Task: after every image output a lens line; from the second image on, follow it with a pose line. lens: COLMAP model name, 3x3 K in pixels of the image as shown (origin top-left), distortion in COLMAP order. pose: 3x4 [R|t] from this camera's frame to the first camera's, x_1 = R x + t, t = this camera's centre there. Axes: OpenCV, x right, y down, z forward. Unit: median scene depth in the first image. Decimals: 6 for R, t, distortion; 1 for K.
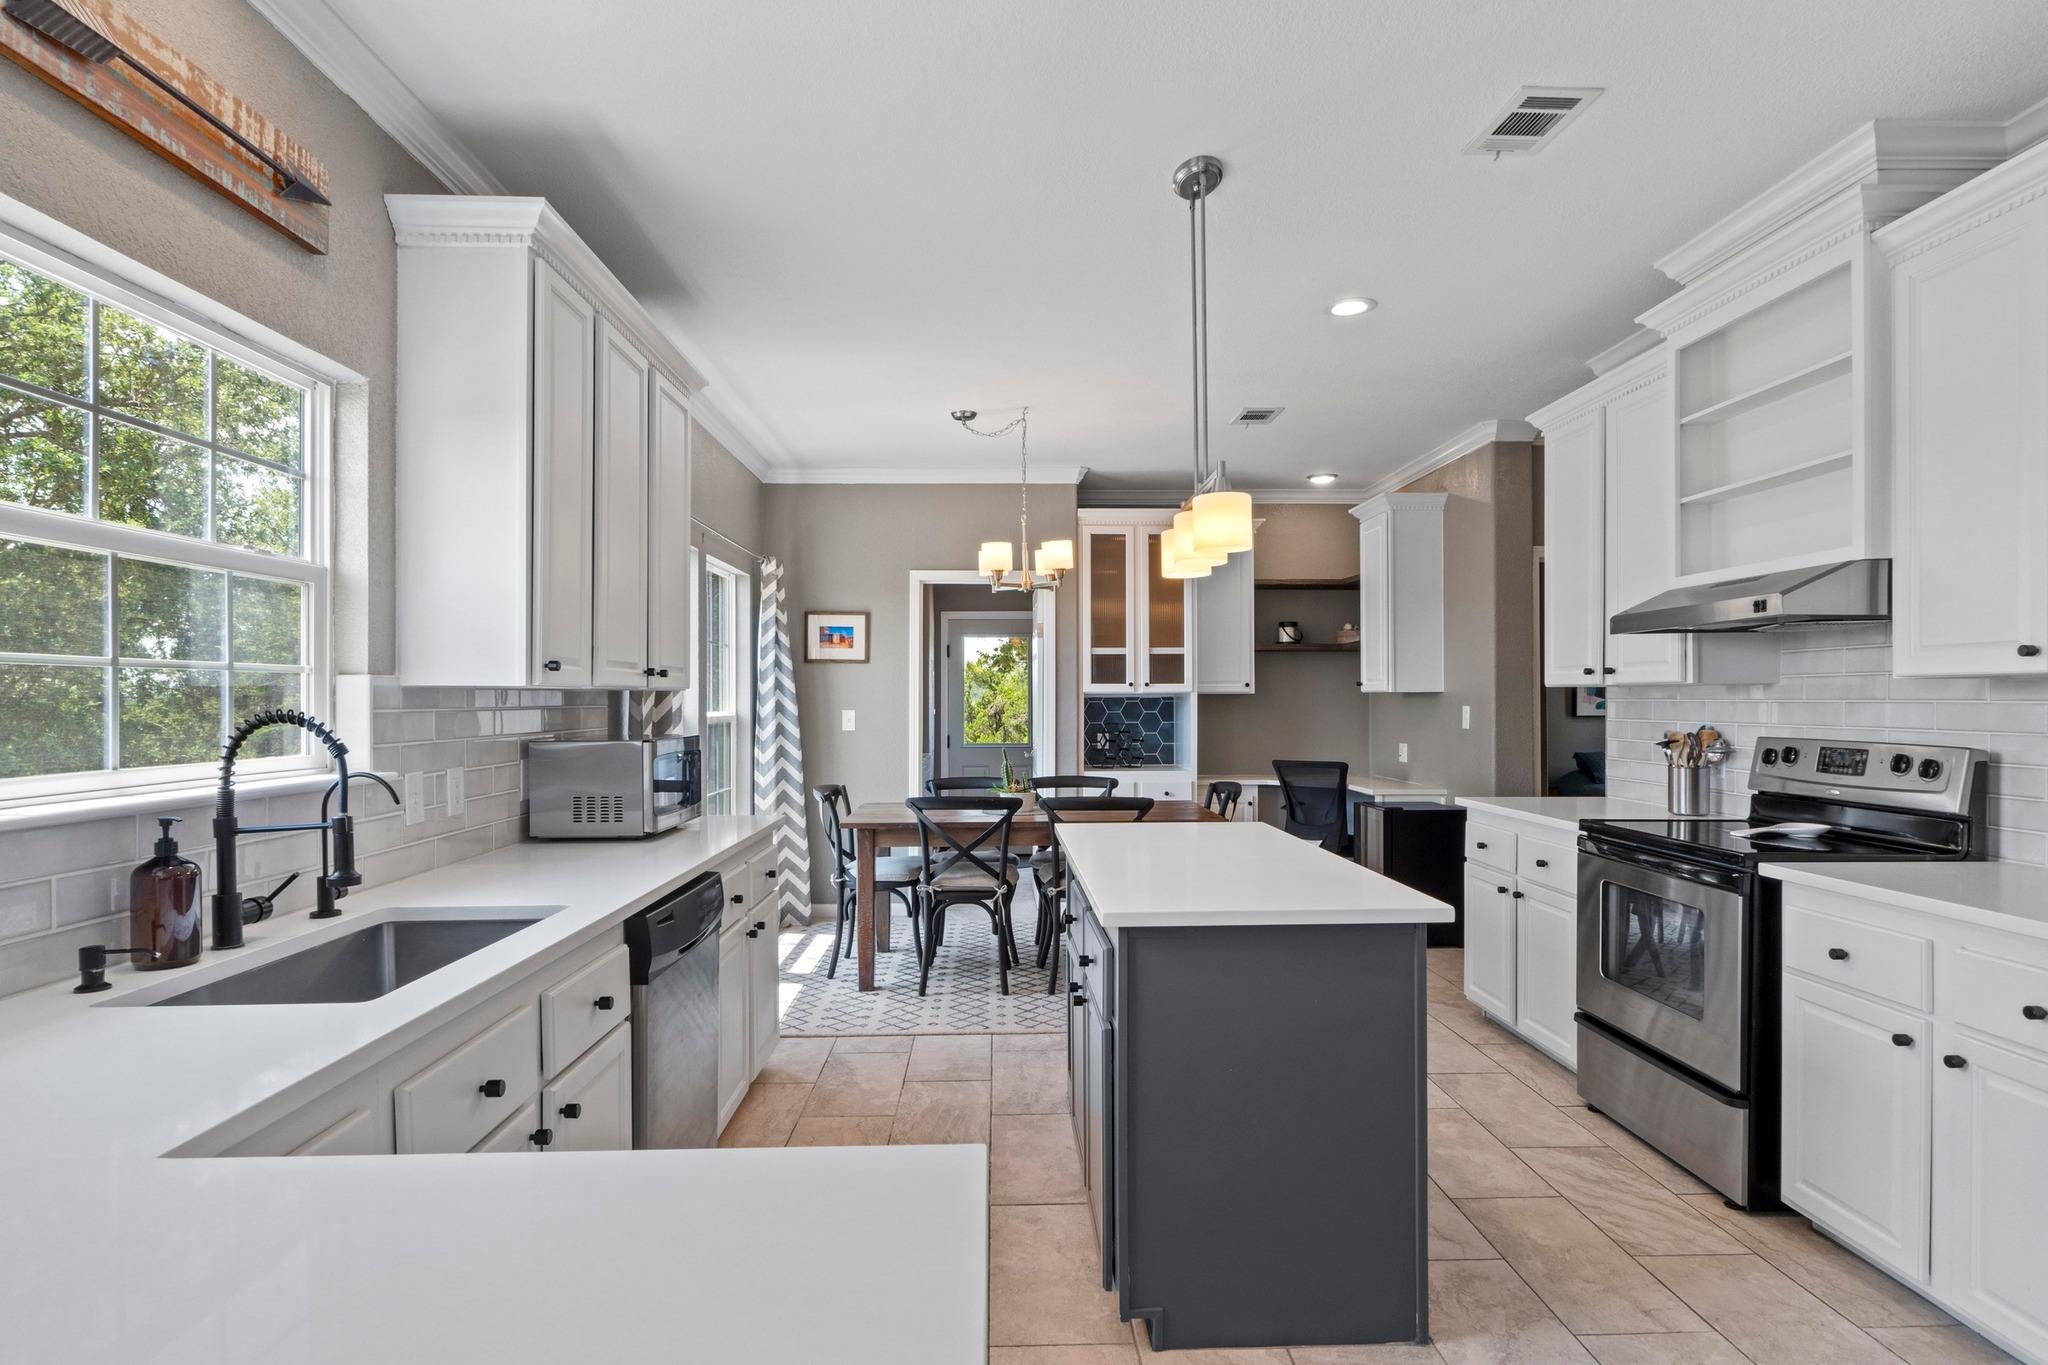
lens RADIAL K [[1066.6, 0, 1035.1], [0, 1066.6, 703.6], [0, 0, 1]] dist [-0.002757, -0.000821]
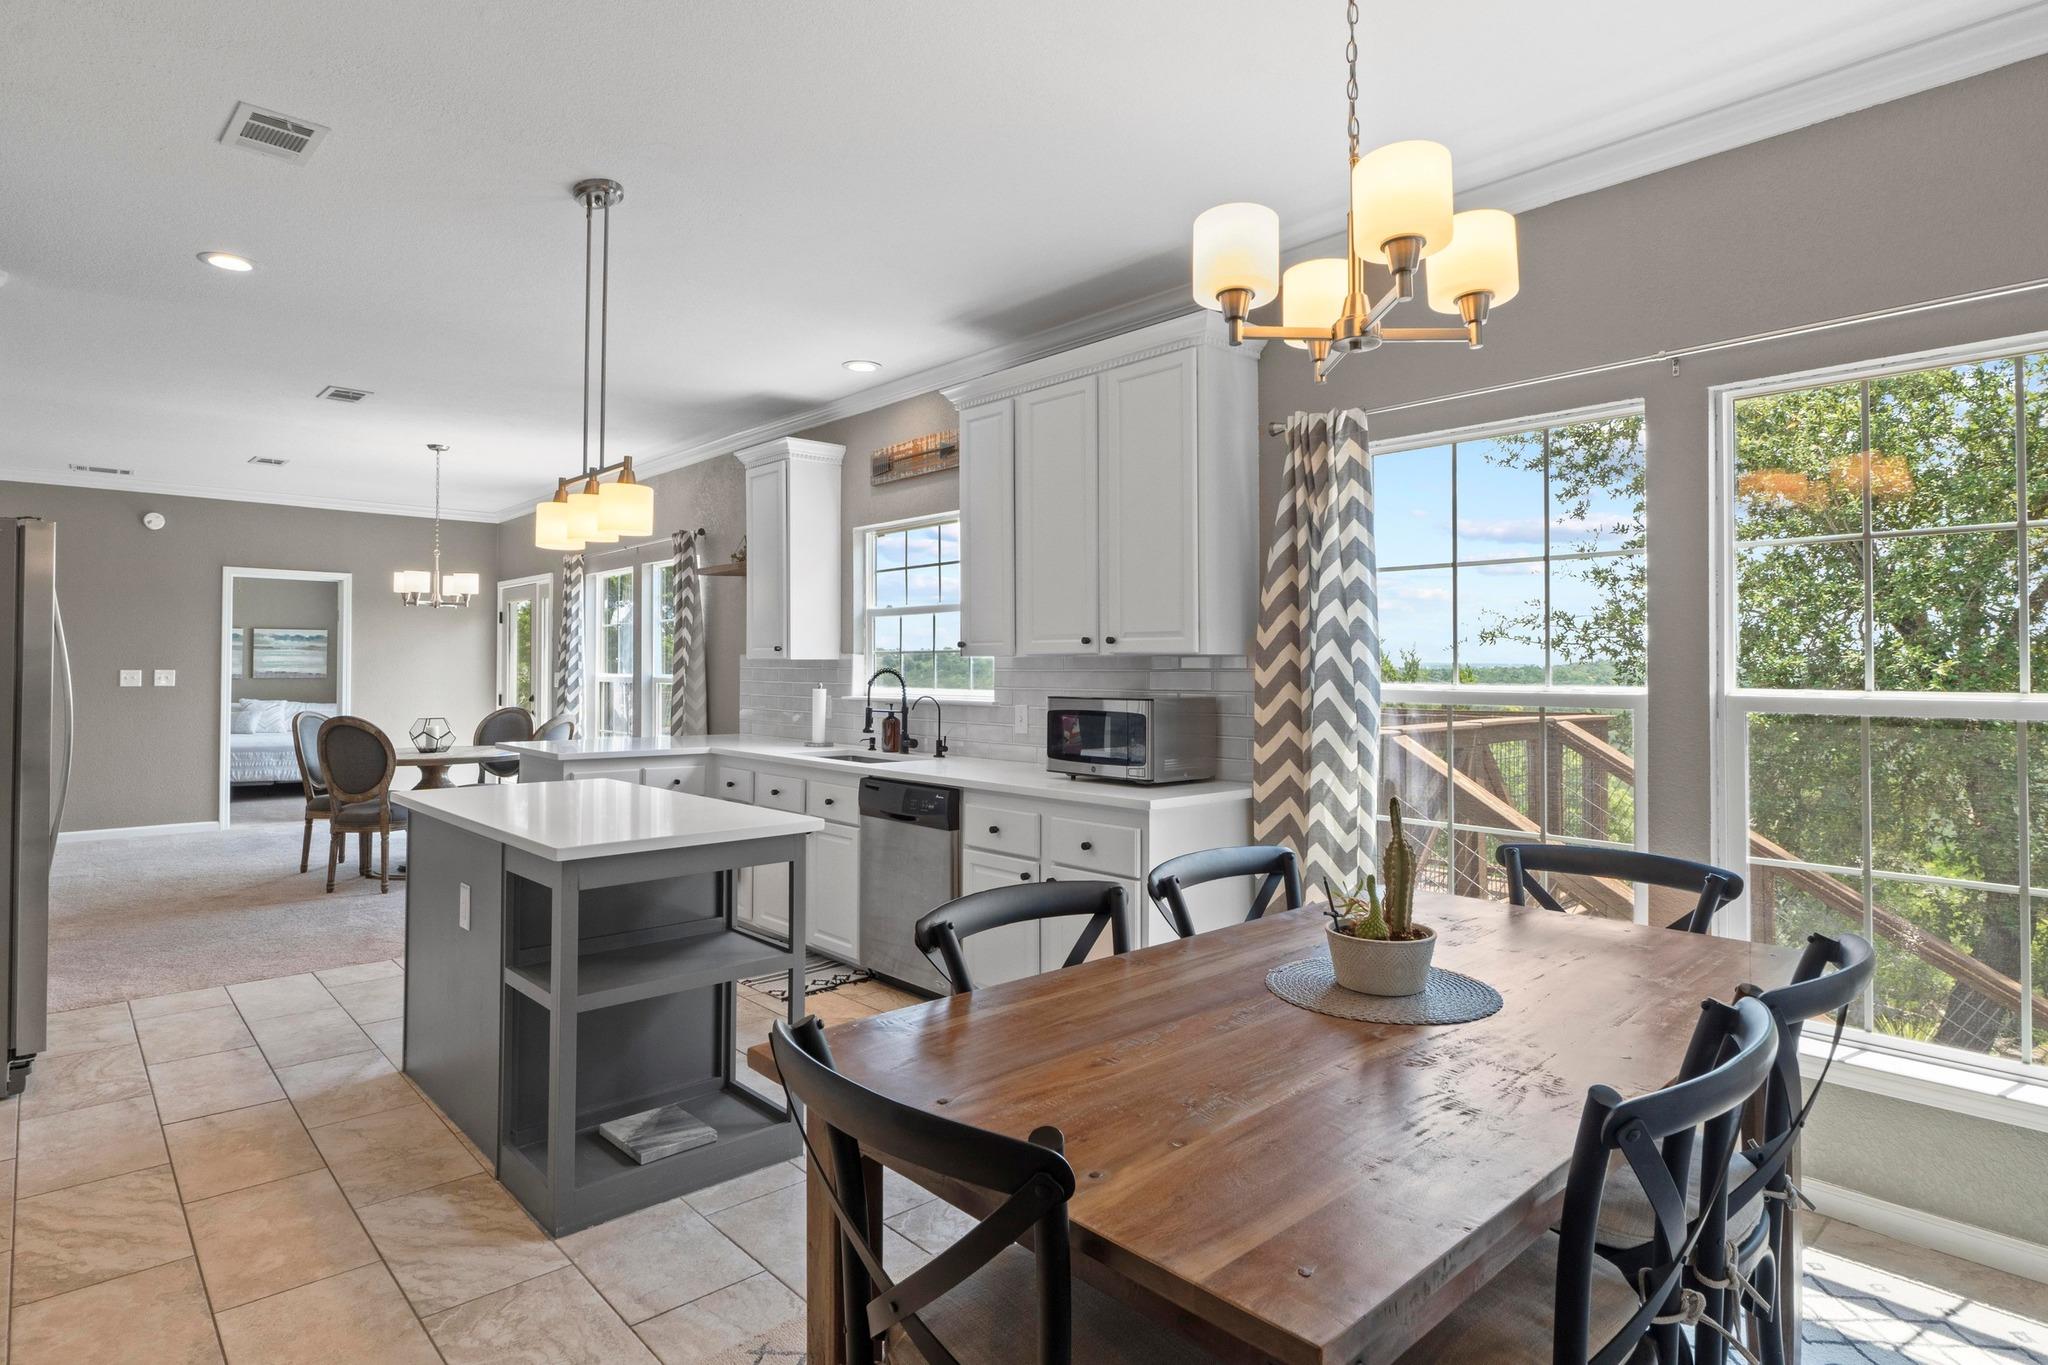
lens RADIAL K [[1066.6, 0, 1032.7], [0, 1066.6, 660.2], [0, 0, 1]] dist [-0.002757, -0.000821]
pose [[-0.753004, -0.000726, -0.658016, 0.603693], [0.000630, 0.999998, -0.001825, -0.008203], [0.658016, -0.001788, -0.753002, 2.403711]]
